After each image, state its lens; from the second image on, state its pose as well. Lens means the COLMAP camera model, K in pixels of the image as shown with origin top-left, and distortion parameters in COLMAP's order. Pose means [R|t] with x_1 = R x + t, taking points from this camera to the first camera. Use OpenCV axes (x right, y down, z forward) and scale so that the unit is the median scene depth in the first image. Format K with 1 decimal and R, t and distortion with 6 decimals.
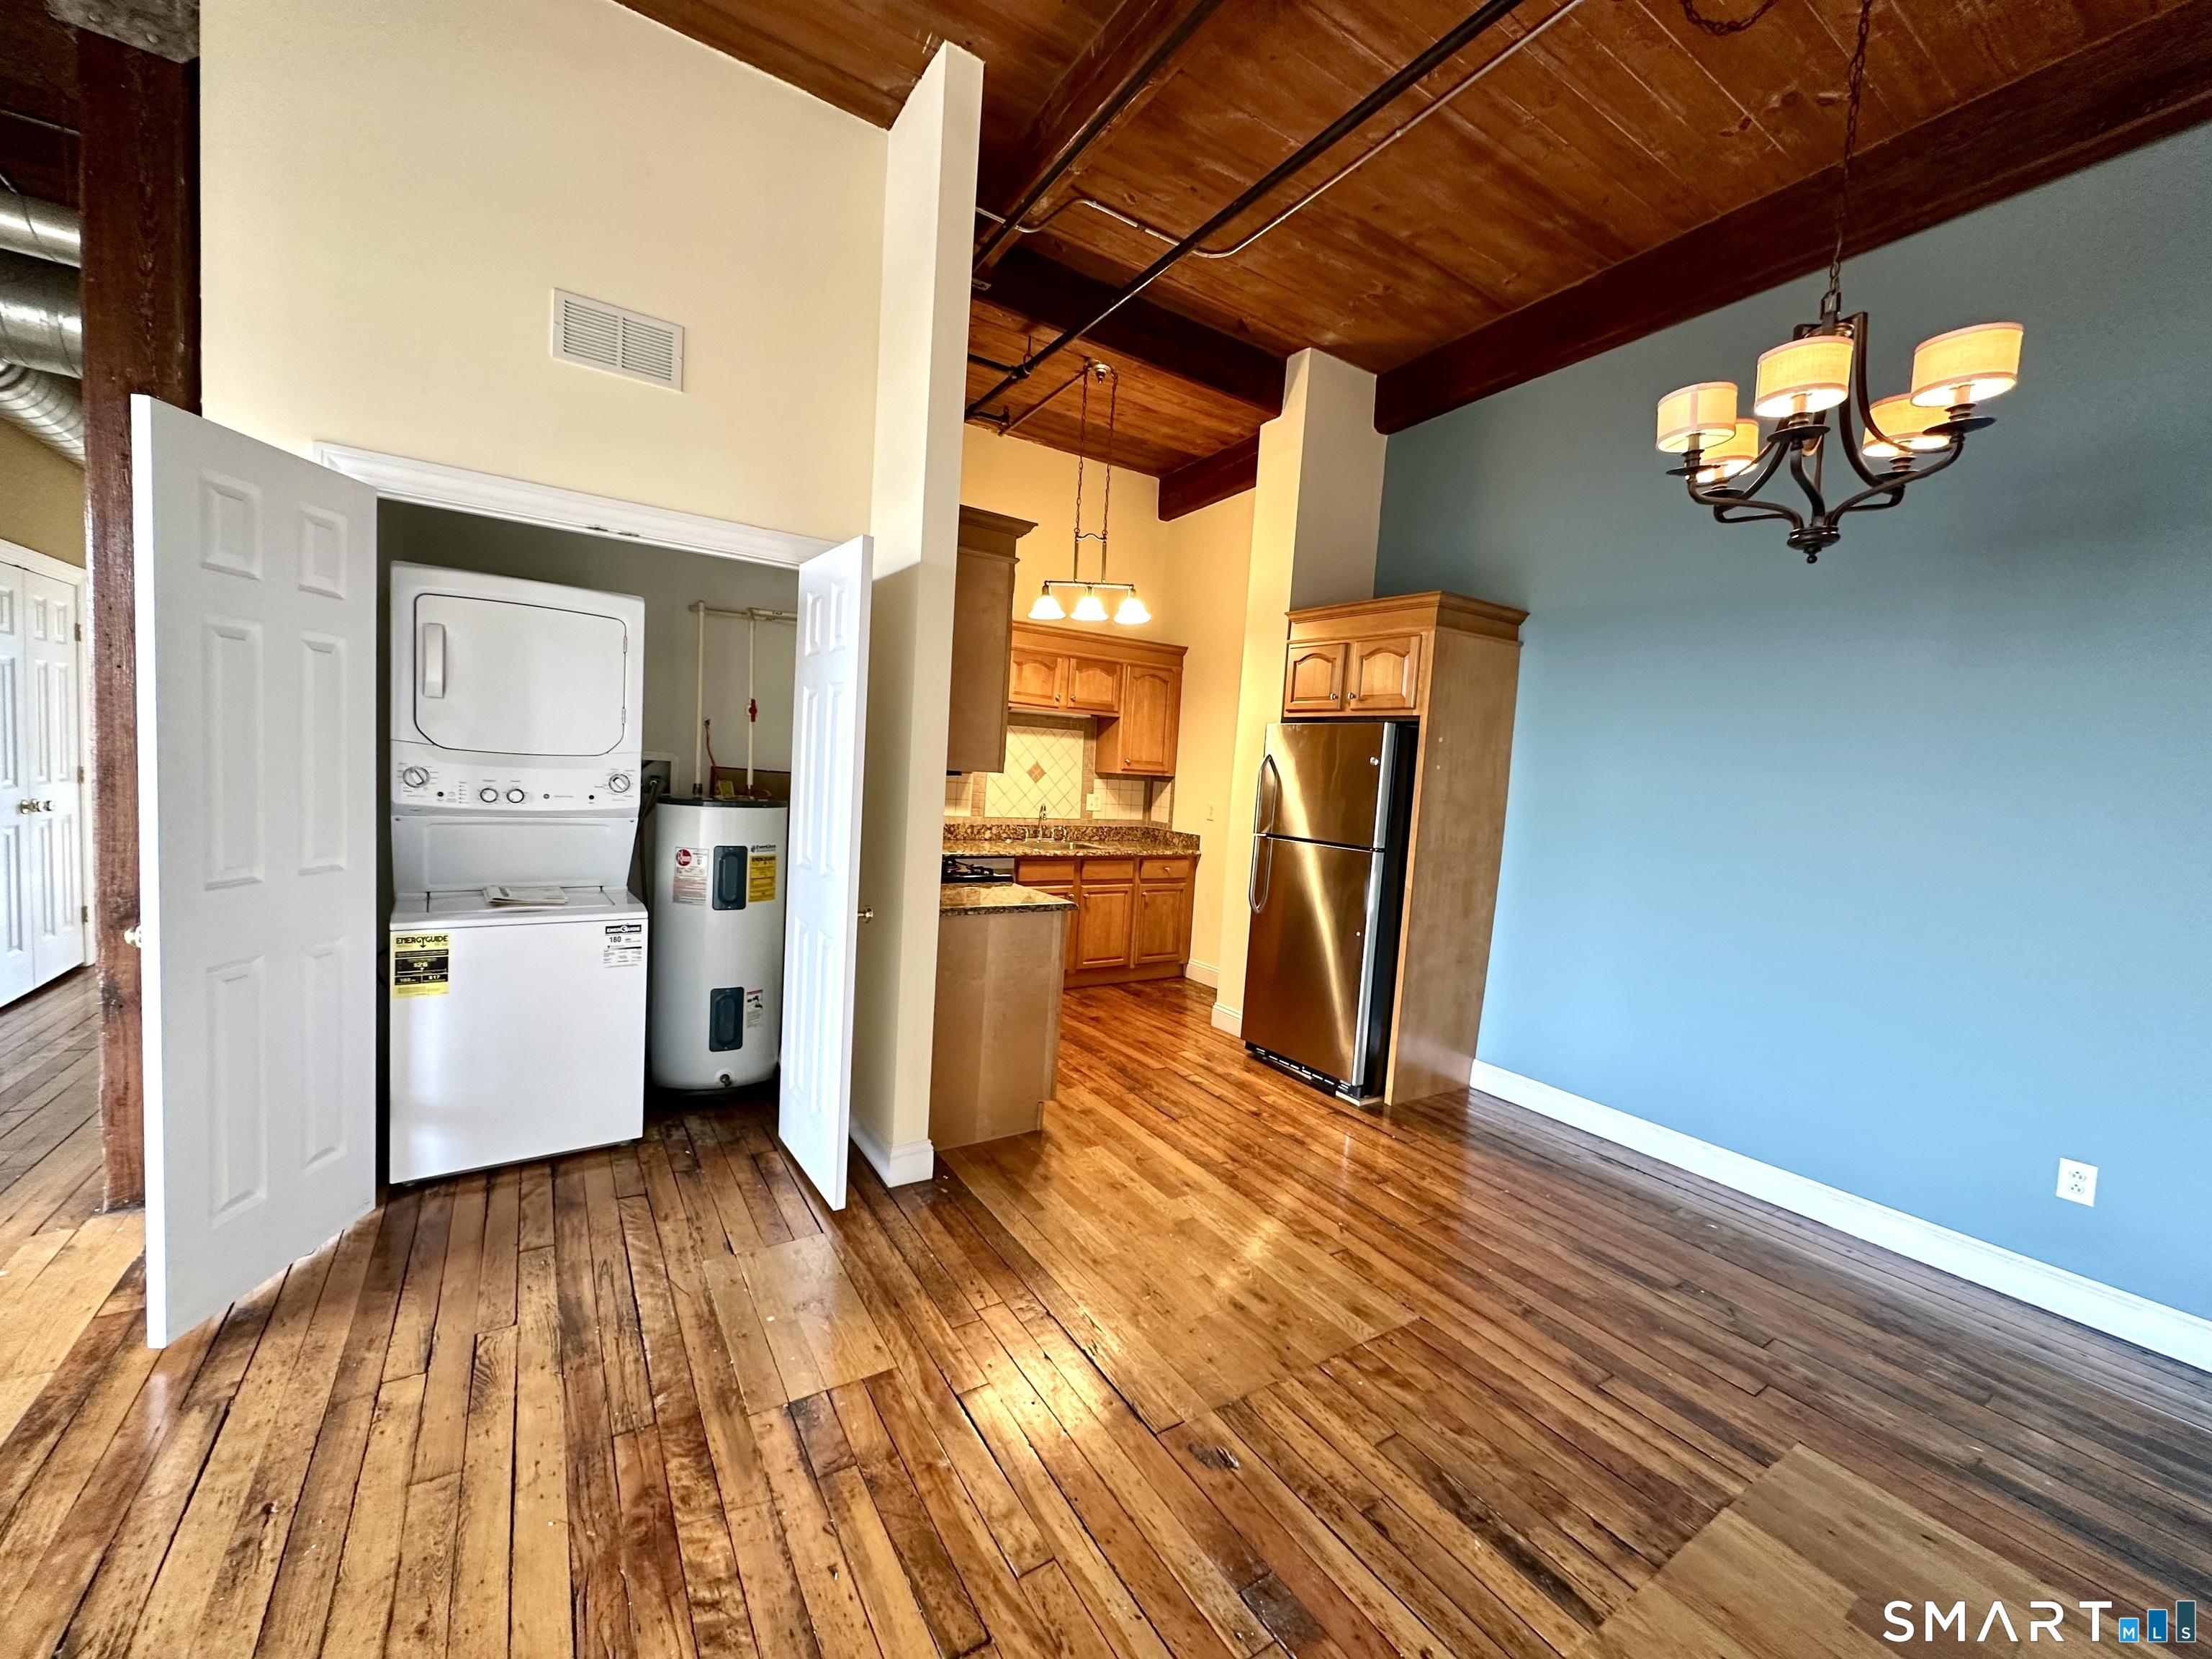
lens RADIAL K [[879.7, 0, 1103.0], [0, 879.7, 830.1], [0, 0, 1]] dist [-0.002723, 0.000528]
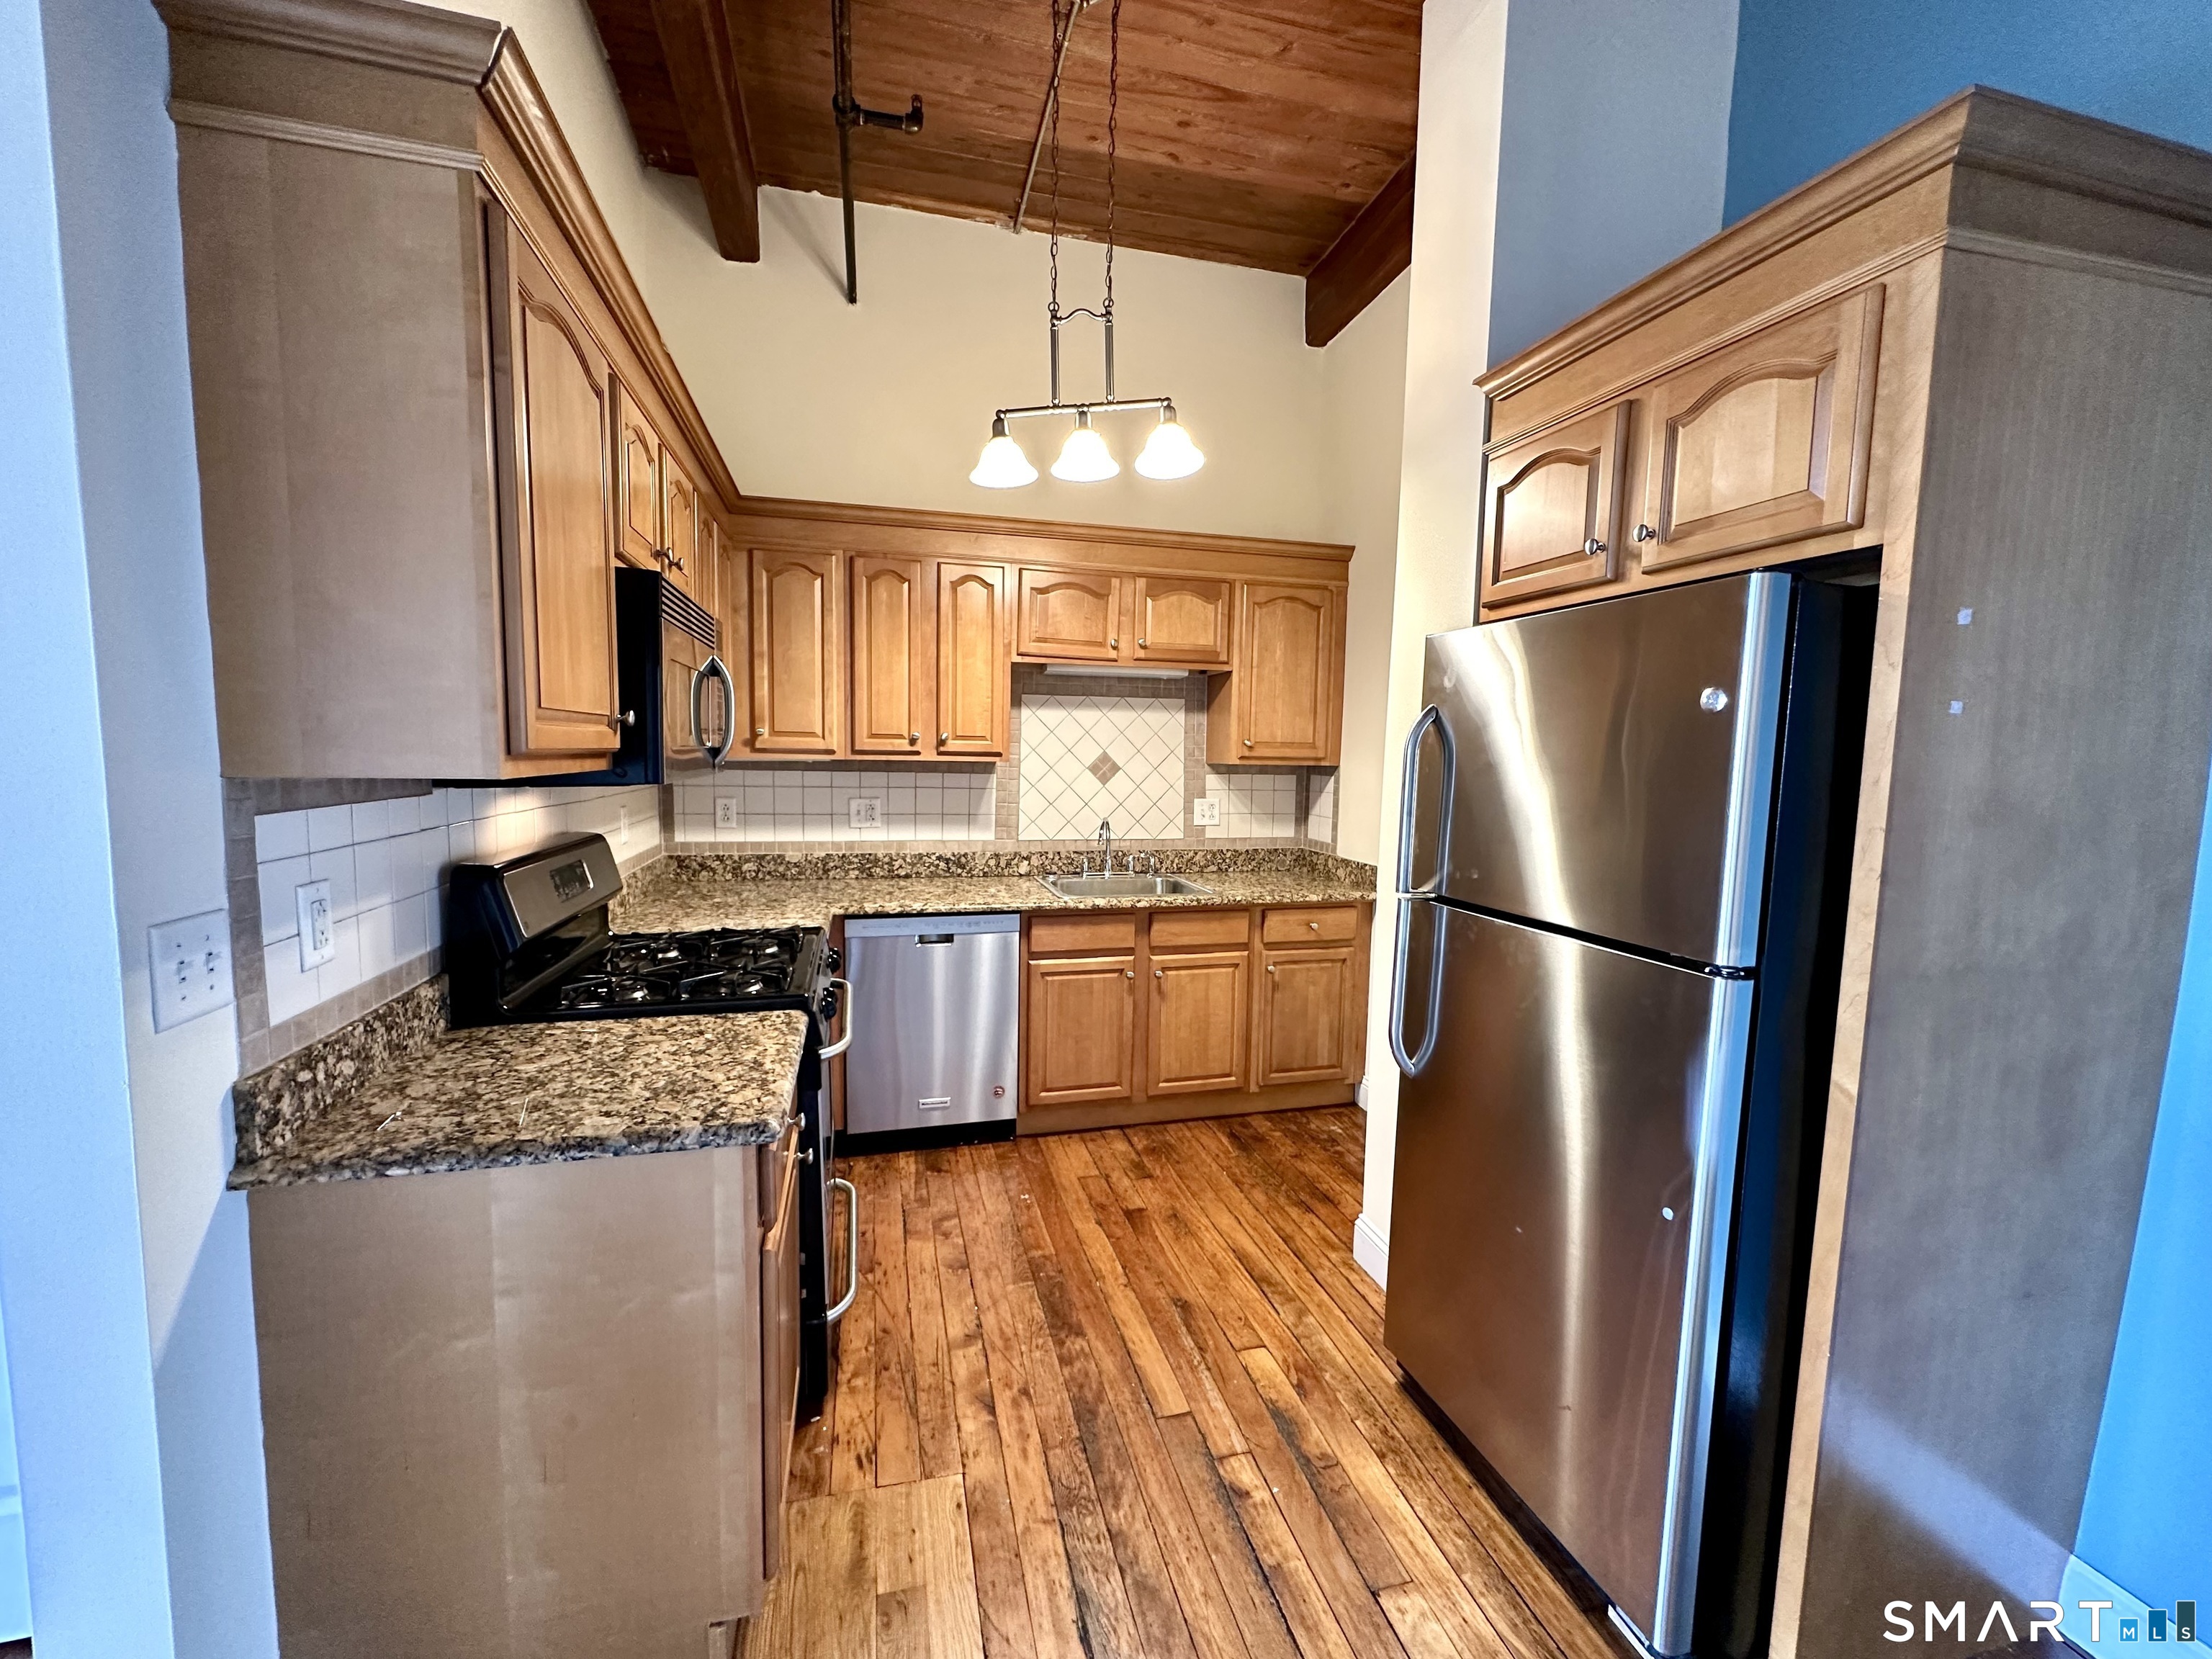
lens RADIAL K [[879.7, 0, 1105.6], [0, 879.7, 827.3], [0, 0, 1]] dist [-0.002723, 0.000528]
pose [[0.947766, -0.015576, -0.318586, 0.219296], [0.016134, 0.999869, -0.000887, -0.037976], [0.318558, -0.004299, 0.947894, 0.686965]]
